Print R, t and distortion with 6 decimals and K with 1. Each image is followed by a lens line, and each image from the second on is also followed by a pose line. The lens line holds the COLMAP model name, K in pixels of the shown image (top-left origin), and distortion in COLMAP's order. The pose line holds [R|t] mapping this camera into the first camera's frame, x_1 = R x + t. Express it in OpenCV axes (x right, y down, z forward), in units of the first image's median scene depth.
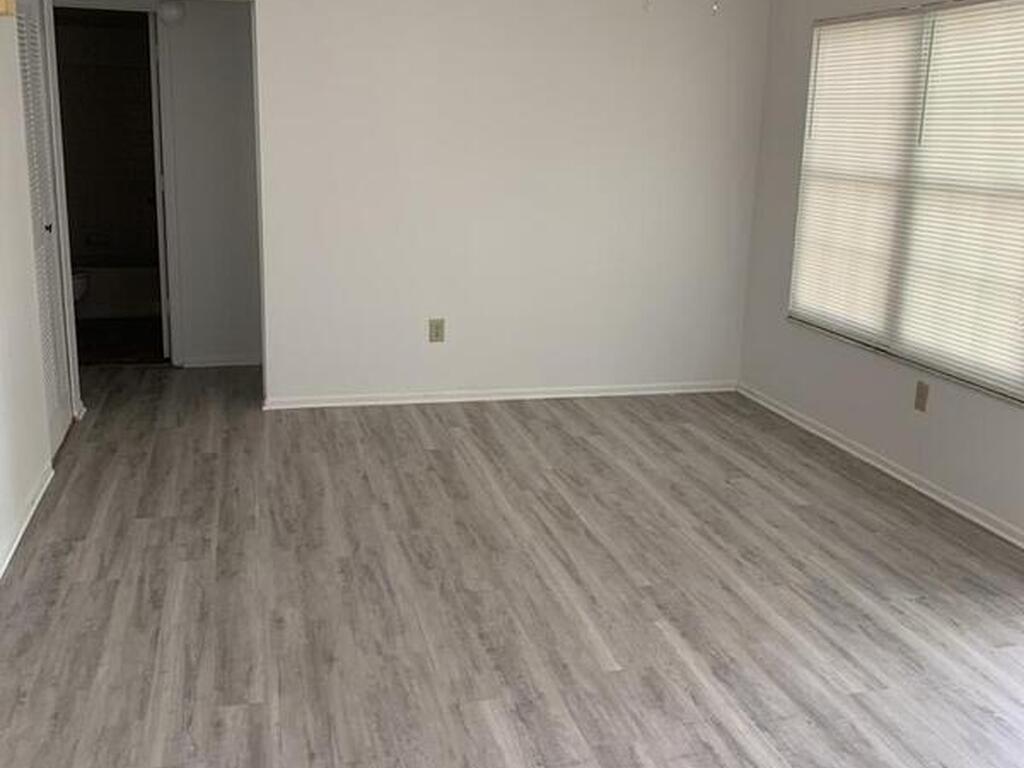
lens RADIAL K [[1096.3, 0, 512.0], [0, 1096.3, 384.0], [0, 0, 1]] dist [0.139173, -0.284790]
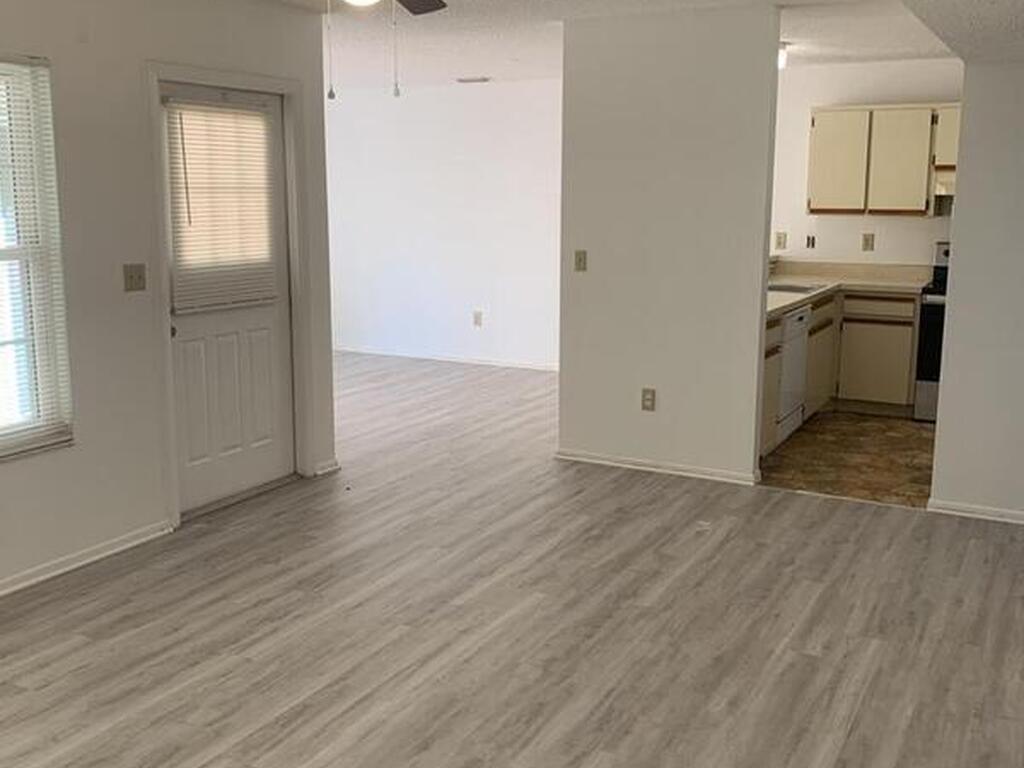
lens RADIAL K [[1096.3, 0, 512.0], [0, 1096.3, 384.0], [0, 0, 1]] dist [0.139173, -0.284790]
pose [[-0.757588, -0.149876, 0.635293, -0.646622], [0.122586, 0.923295, 0.364005, -0.442432], [-0.641119, 0.353644, -0.681104, 1.687725]]
